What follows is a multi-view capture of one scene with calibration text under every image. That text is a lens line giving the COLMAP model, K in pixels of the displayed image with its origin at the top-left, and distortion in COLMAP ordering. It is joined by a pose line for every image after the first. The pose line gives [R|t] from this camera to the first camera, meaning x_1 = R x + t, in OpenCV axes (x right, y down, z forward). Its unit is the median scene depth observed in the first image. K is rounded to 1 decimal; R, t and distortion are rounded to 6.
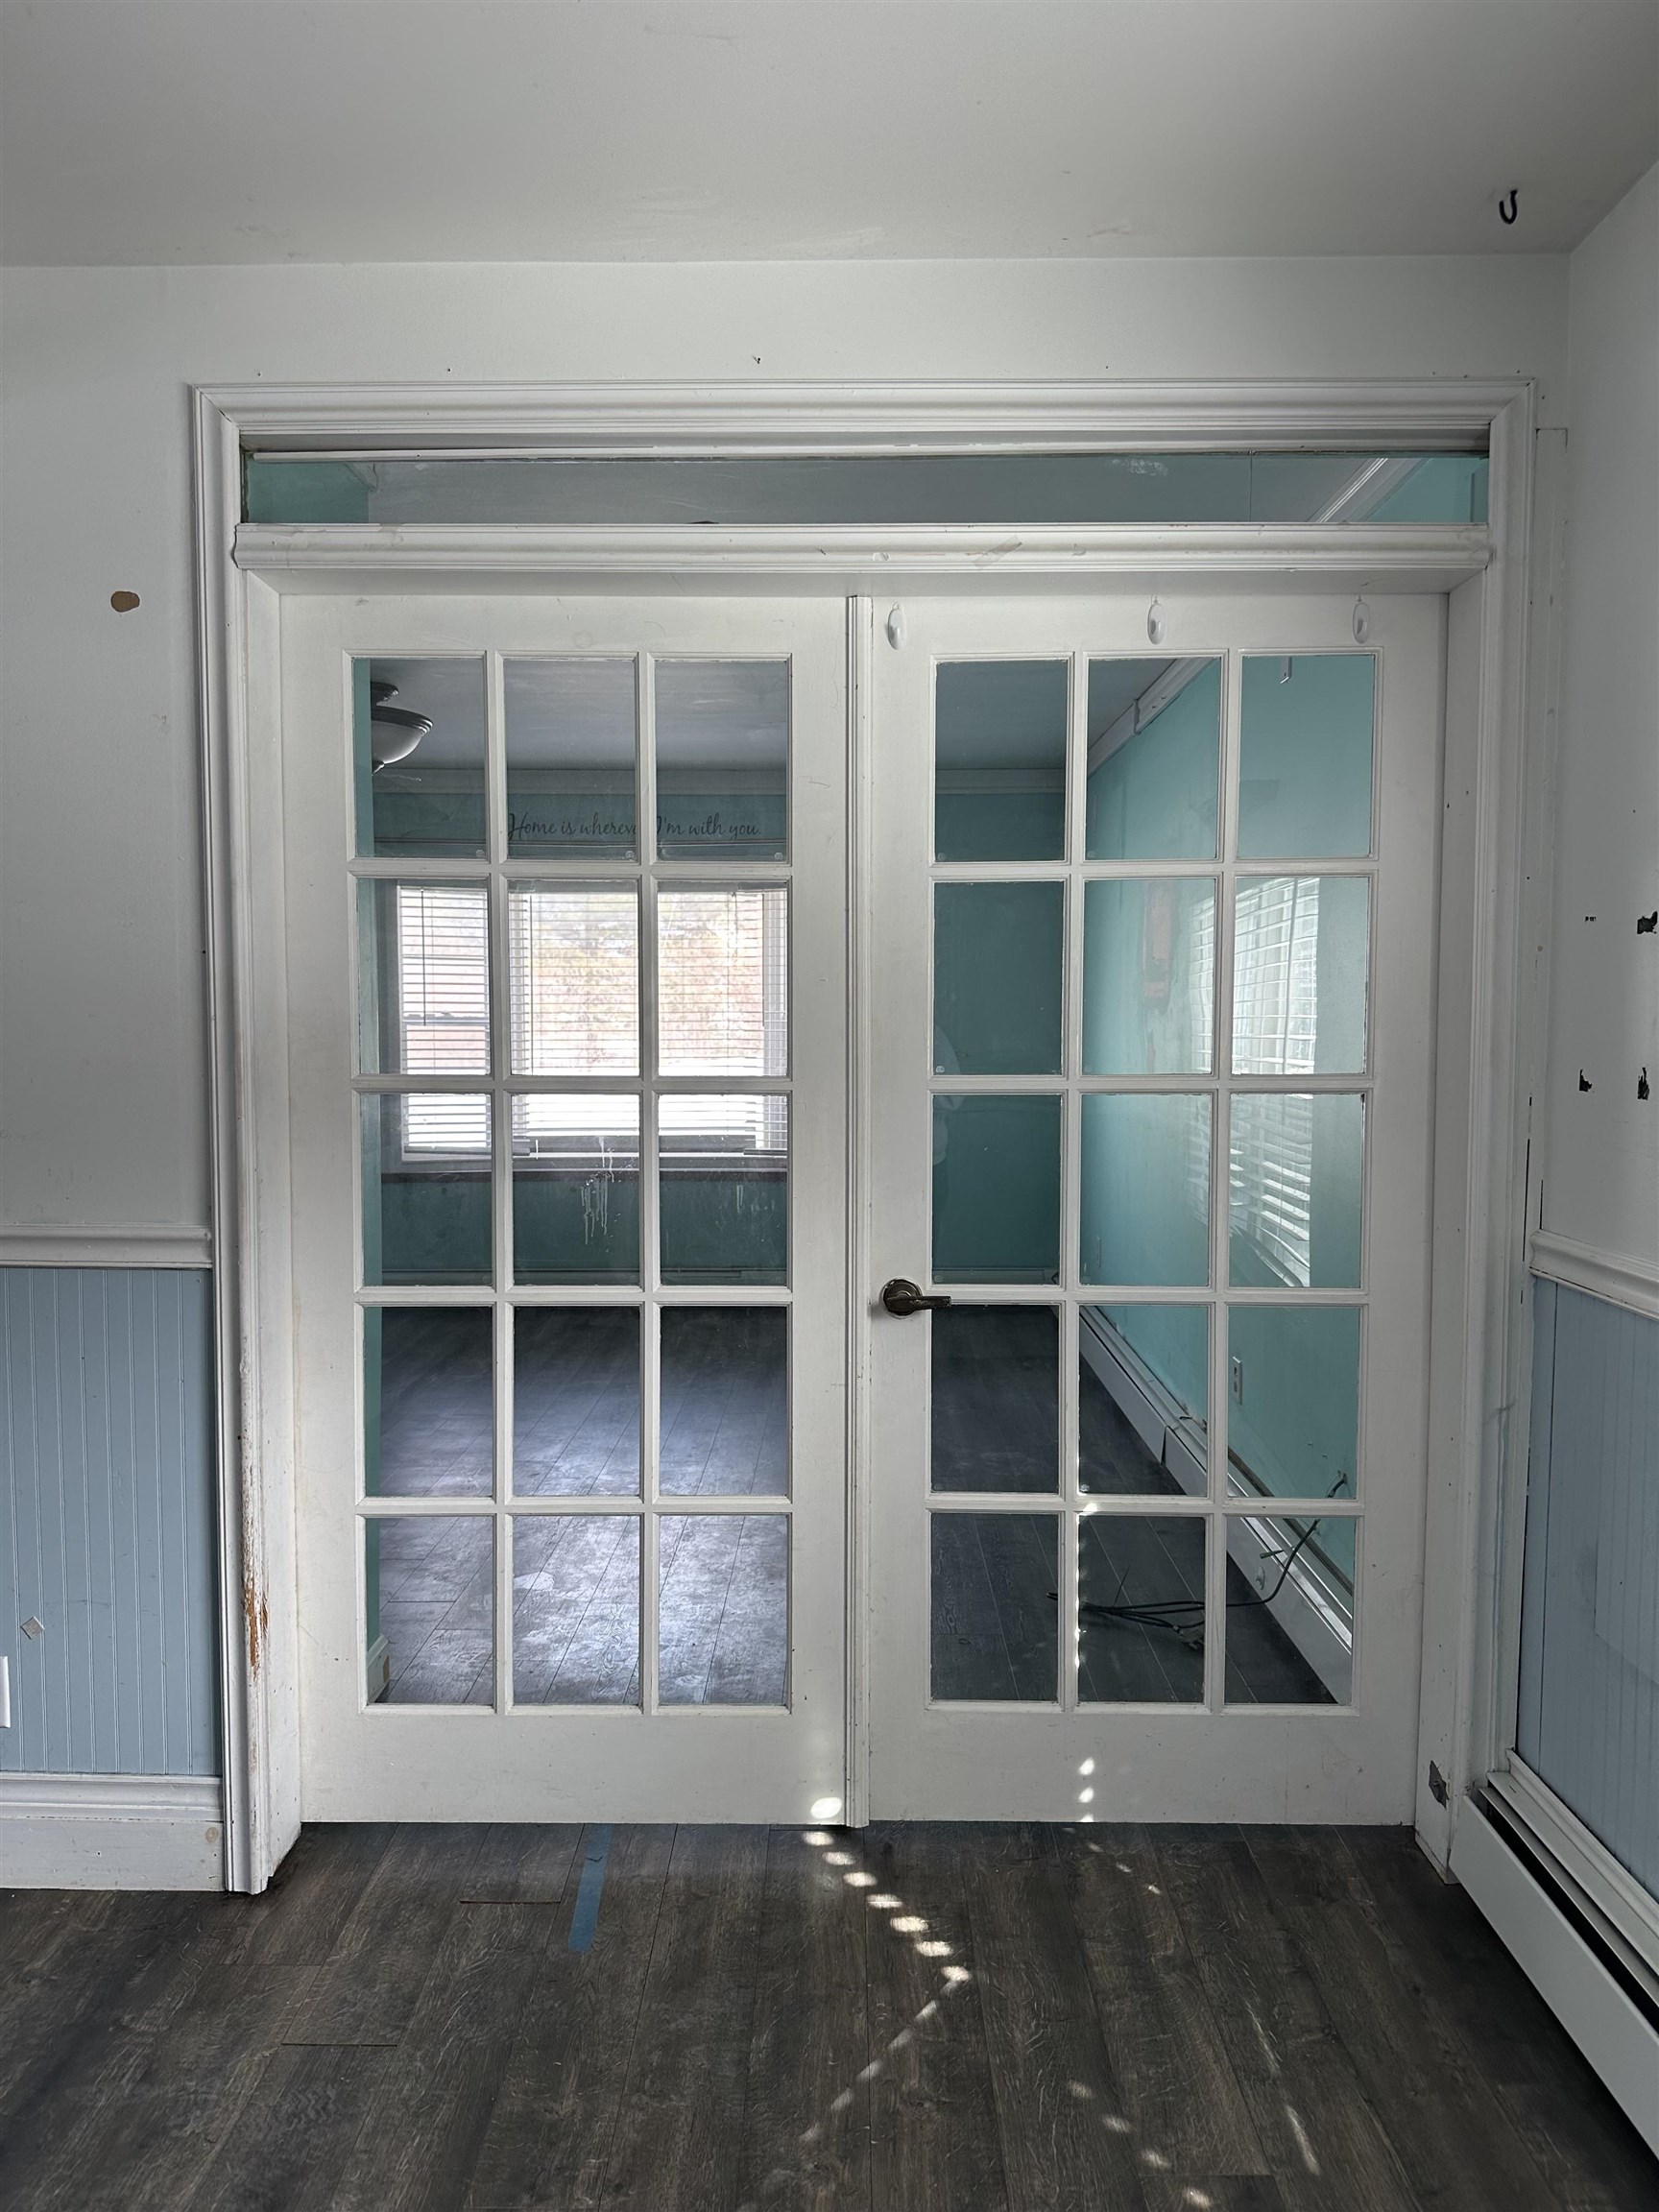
lens RADIAL K [[1568.1, 0, 829.5], [0, 1568.1, 1106.0], [0, 0, 1]] dist [0.063747, -0.094217]
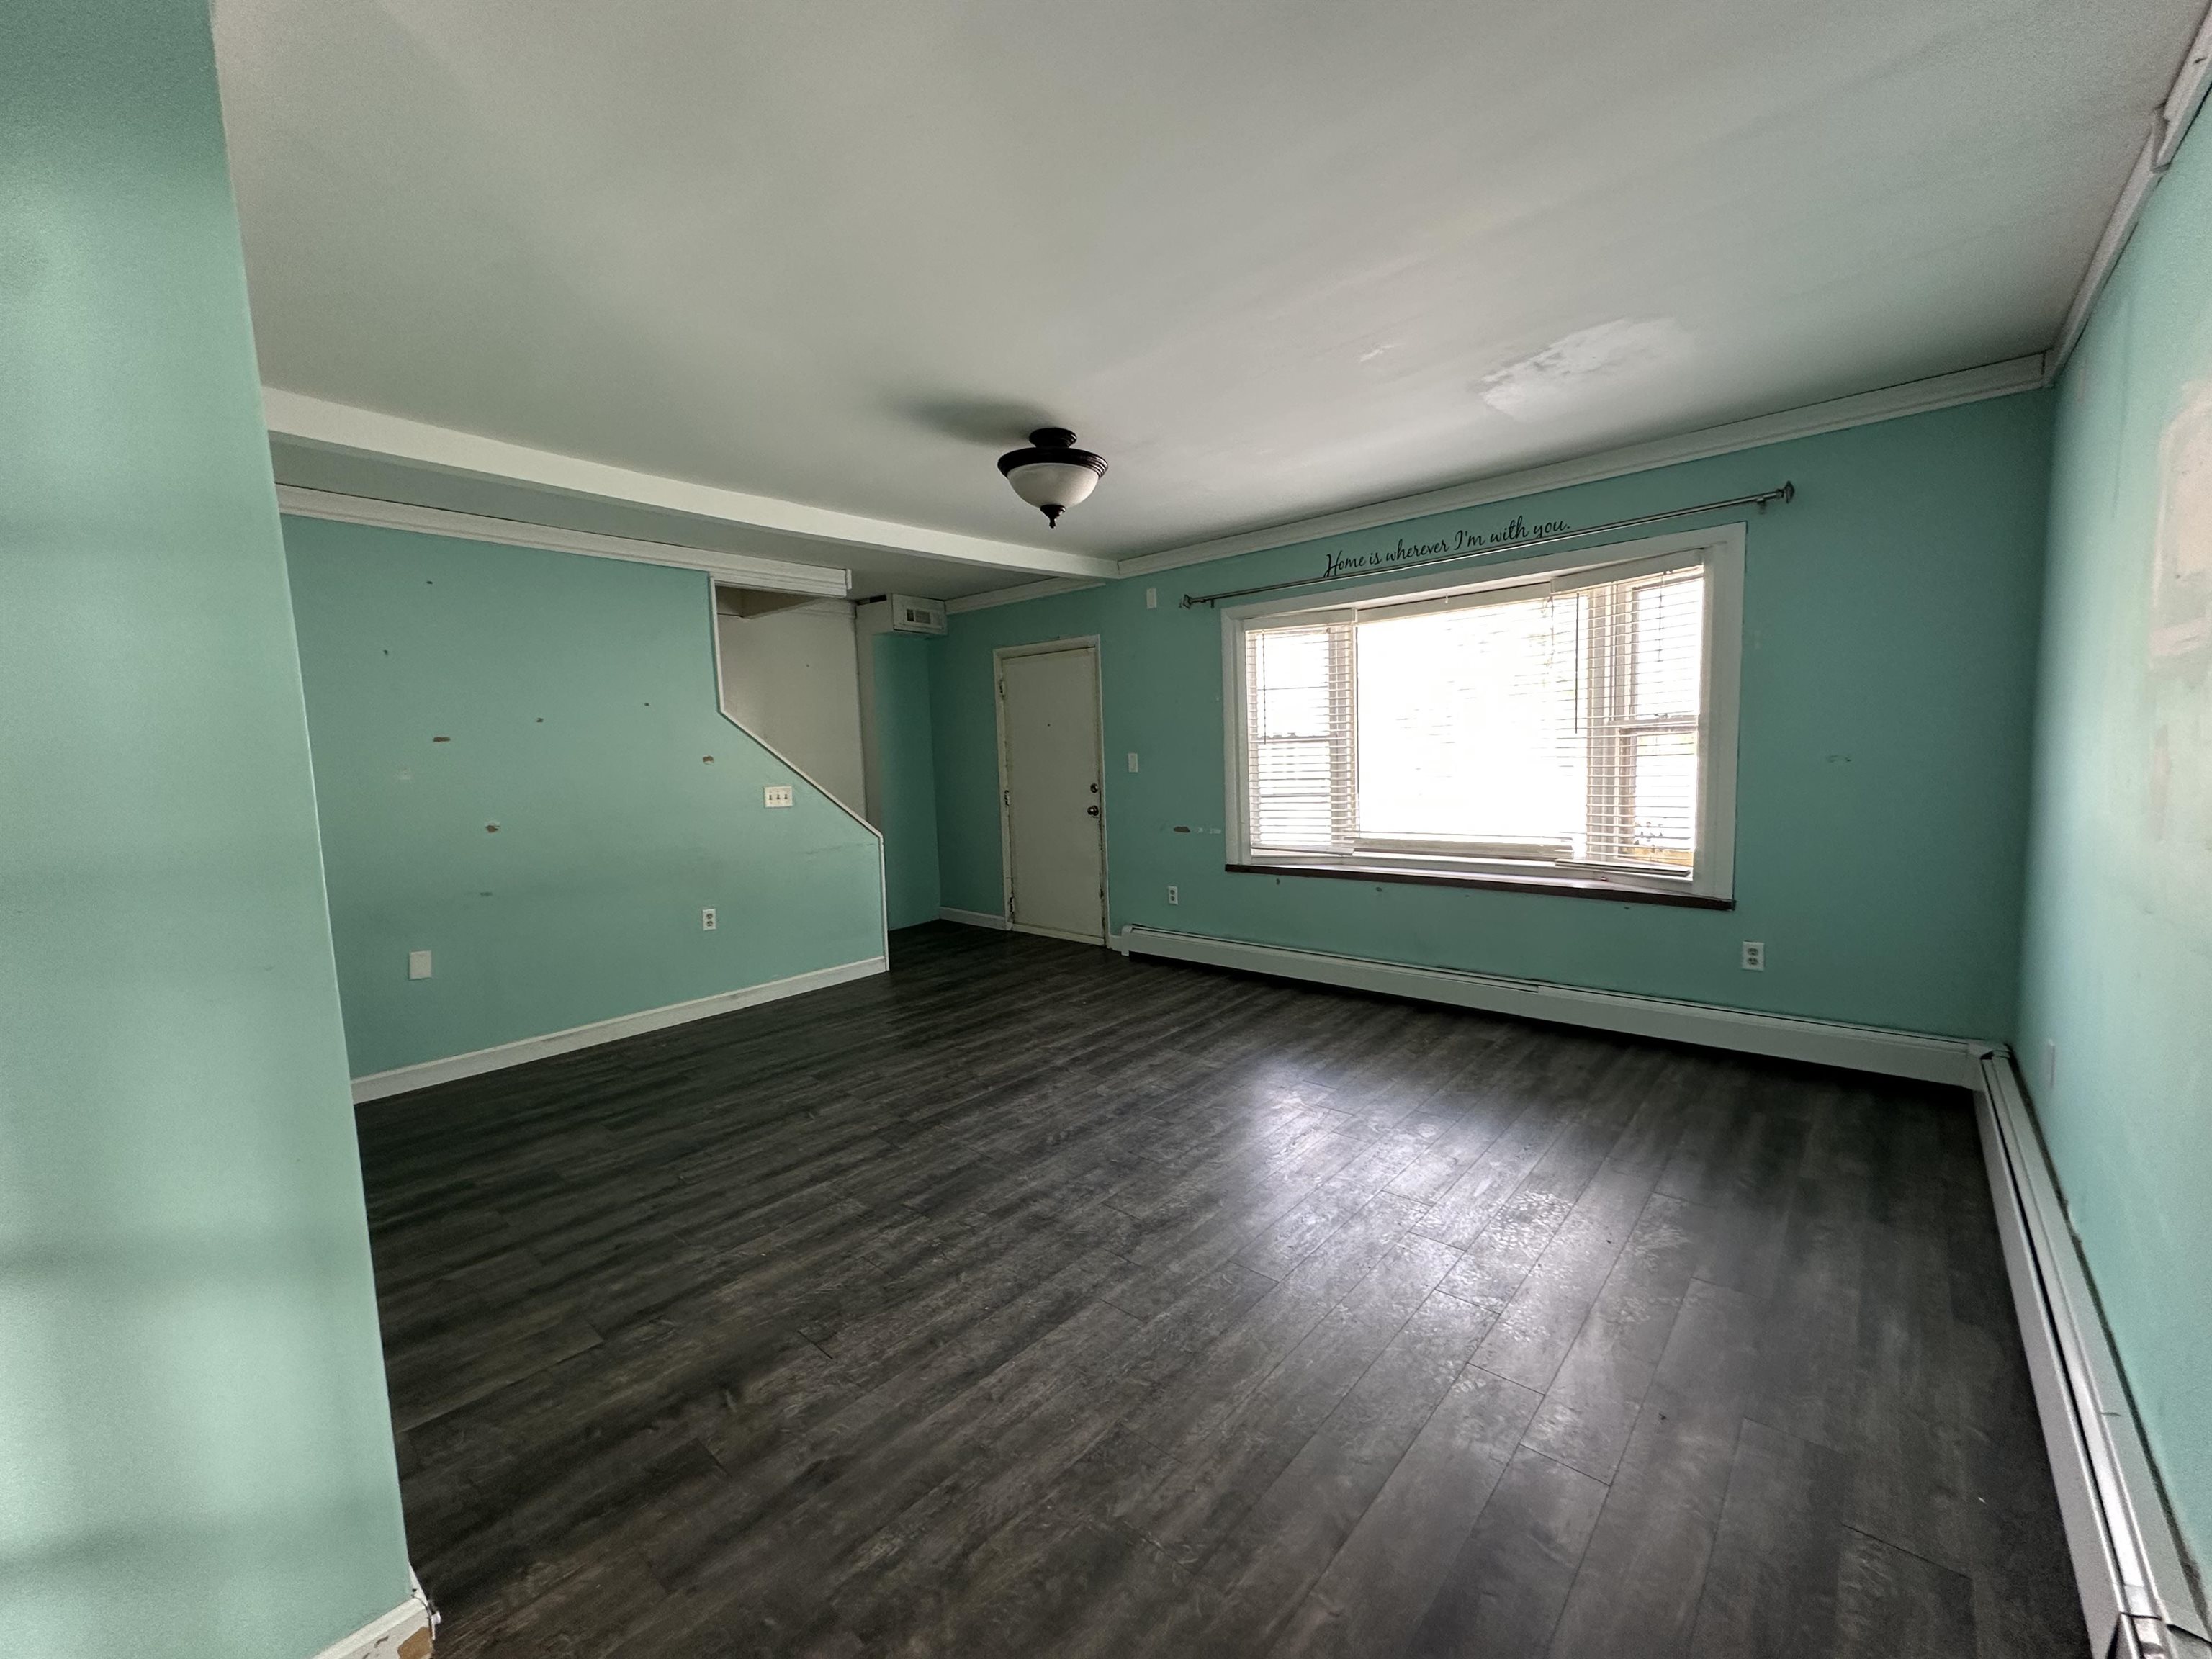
lens RADIAL K [[882.8, 0, 1106.0], [0, 882.8, 829.5], [0, 0, 1]] dist [-0.001939, -0.000097]
pose [[0.750301, 0.031298, -0.660355, 0.102261], [0.003293, 0.998689, 0.051075, -0.021255], [0.661088, -0.040496, 0.749215, 0.412538]]
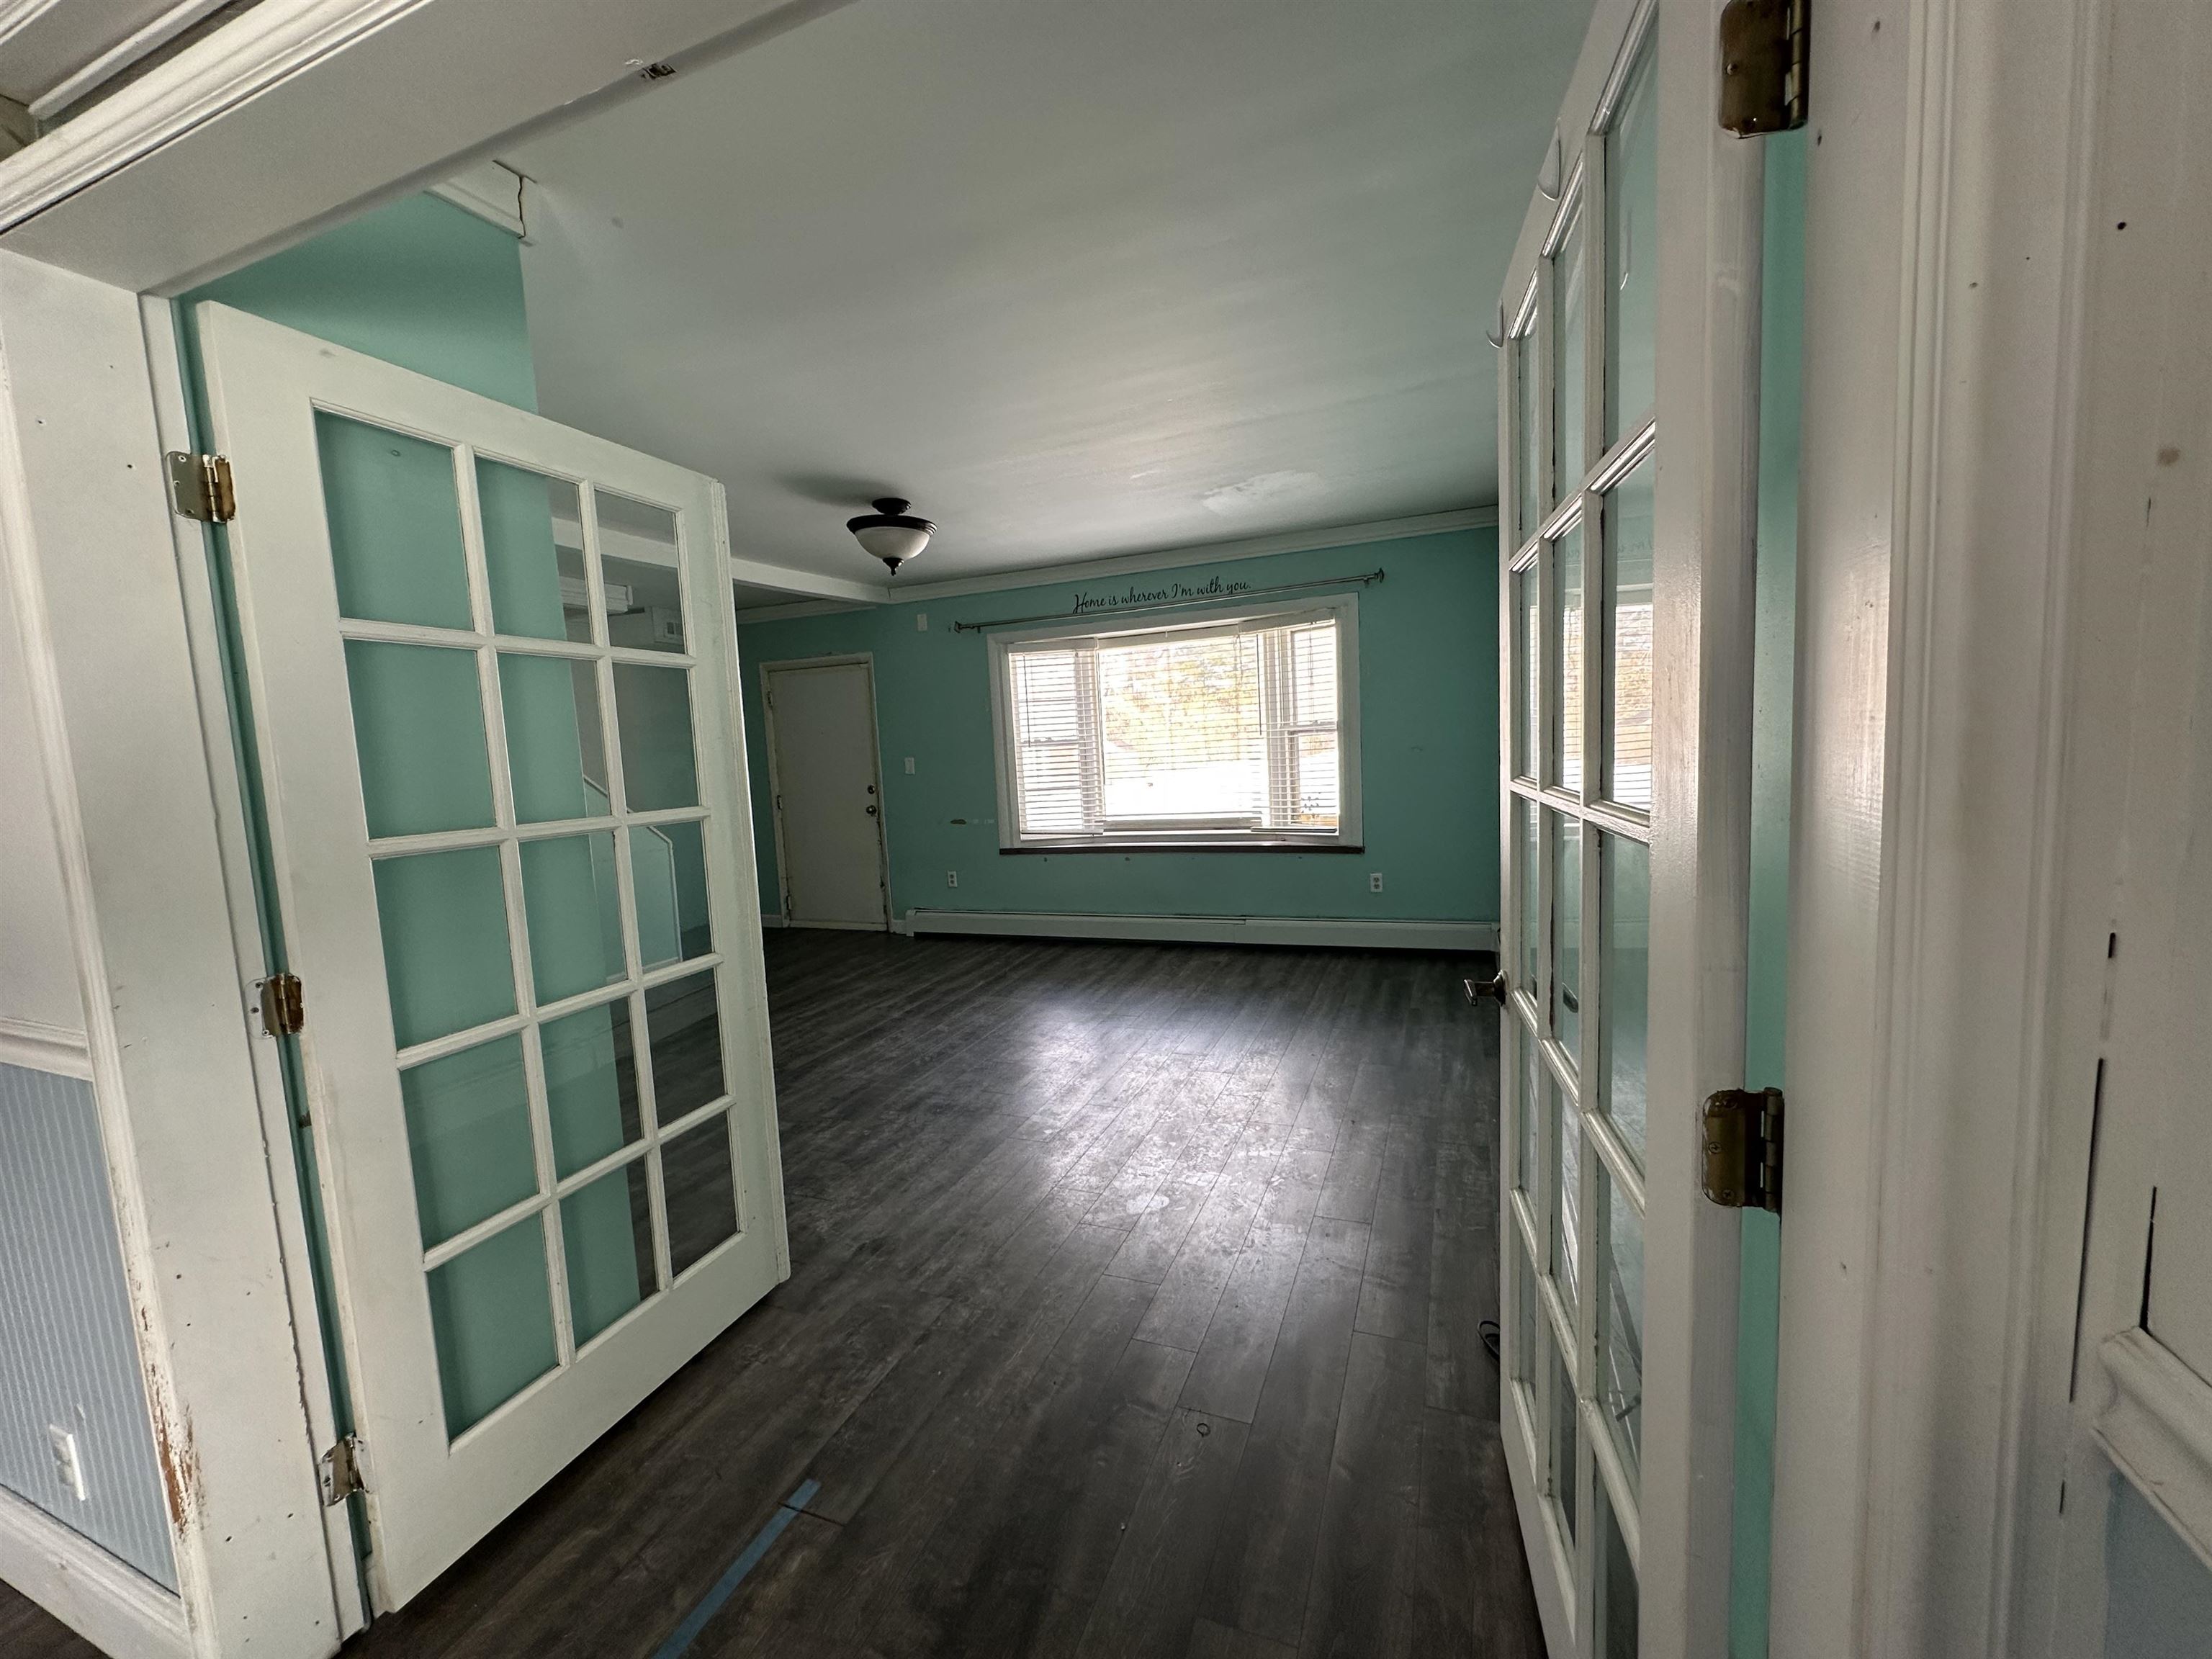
lens RADIAL K [[882.8, 0, 1106.0], [0, 882.8, 829.5], [0, 0, 1]] dist [-0.001939, -0.000097]
pose [[0.931575, -0.015748, -0.363207, 0.108050], [0.036849, 0.998006, 0.051242, -0.014524], [0.361676, -0.061120, 0.930298, 0.259162]]
